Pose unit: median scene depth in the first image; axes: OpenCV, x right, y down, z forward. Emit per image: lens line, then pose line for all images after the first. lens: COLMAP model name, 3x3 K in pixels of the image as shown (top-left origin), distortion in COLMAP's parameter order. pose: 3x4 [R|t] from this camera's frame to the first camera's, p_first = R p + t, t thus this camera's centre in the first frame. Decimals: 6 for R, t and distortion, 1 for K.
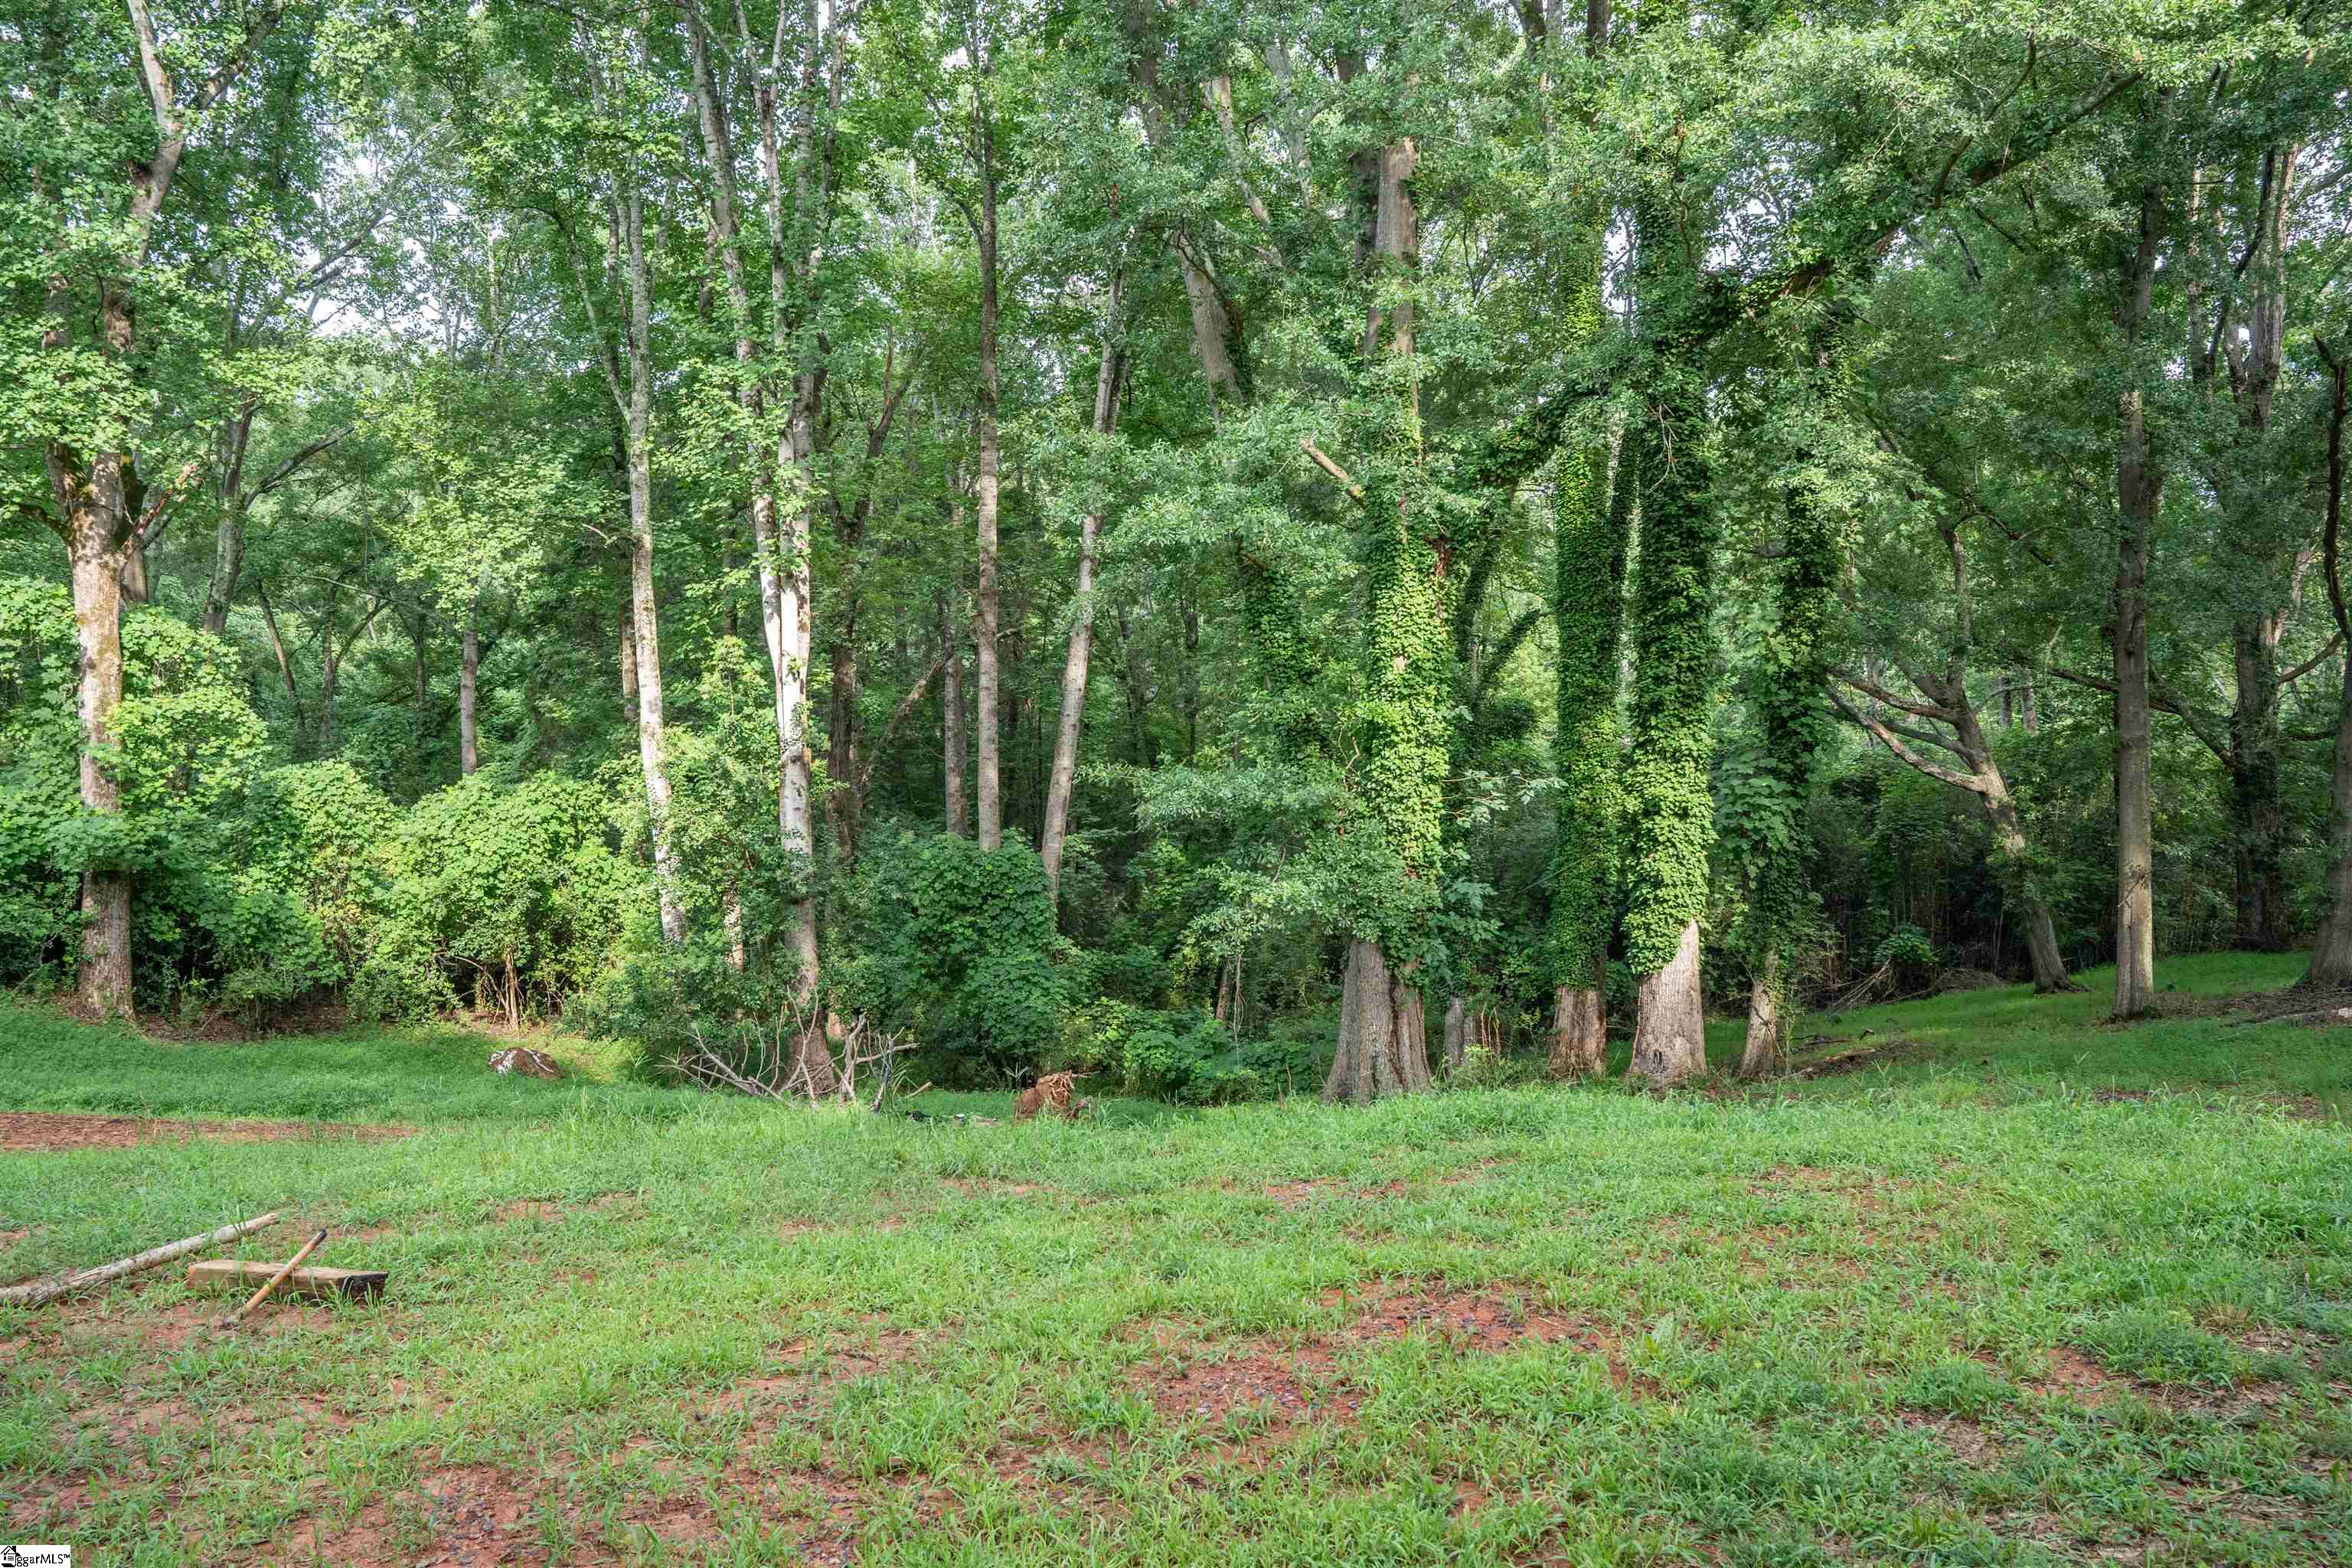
lens RADIAL K [[1605.3, 0, 1153.3], [0, 1605.3, 782.2], [0, 0, 1]] dist [-0.077206, 0.037255]
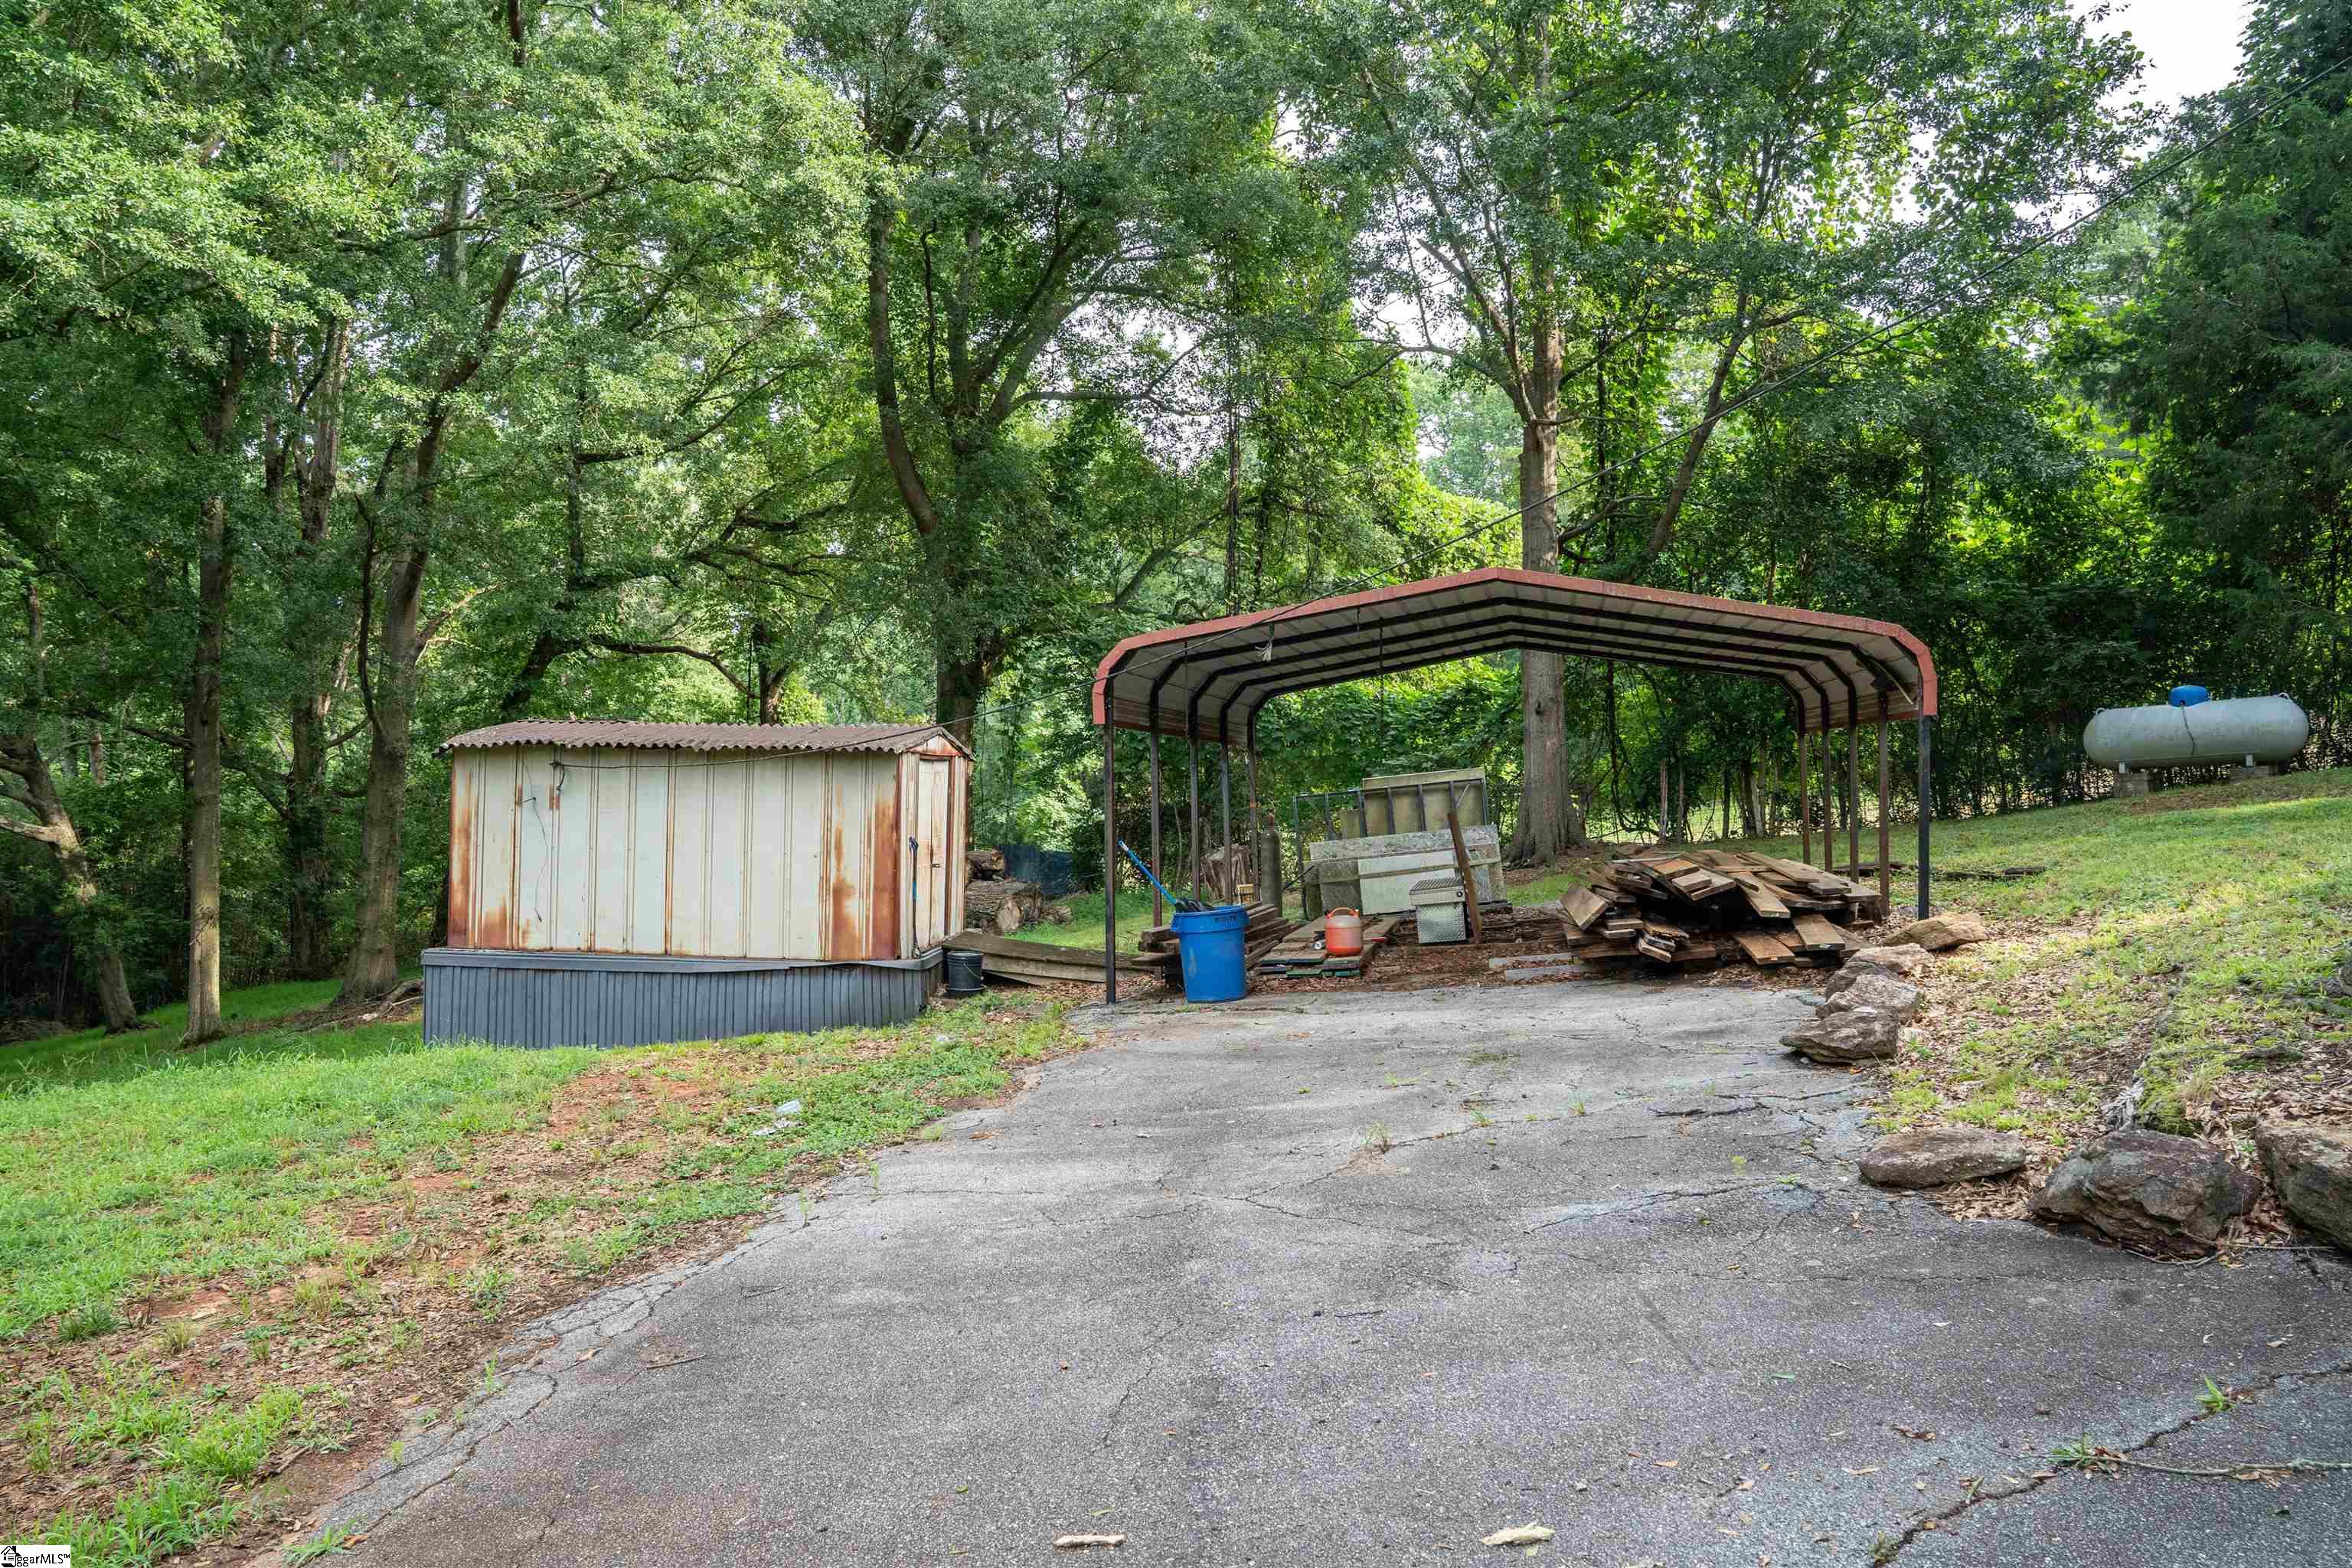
lens RADIAL K [[1605.3, 0, 1167.7], [0, 1605.3, 774.3], [0, 0, 1]] dist [-0.077206, 0.037255]
pose [[0.440286, 0.031449, 0.897306, -0.058999], [0.000077, 0.999385, -0.035064, -0.002492], [-0.897857, 0.015507, 0.440013, -0.086467]]
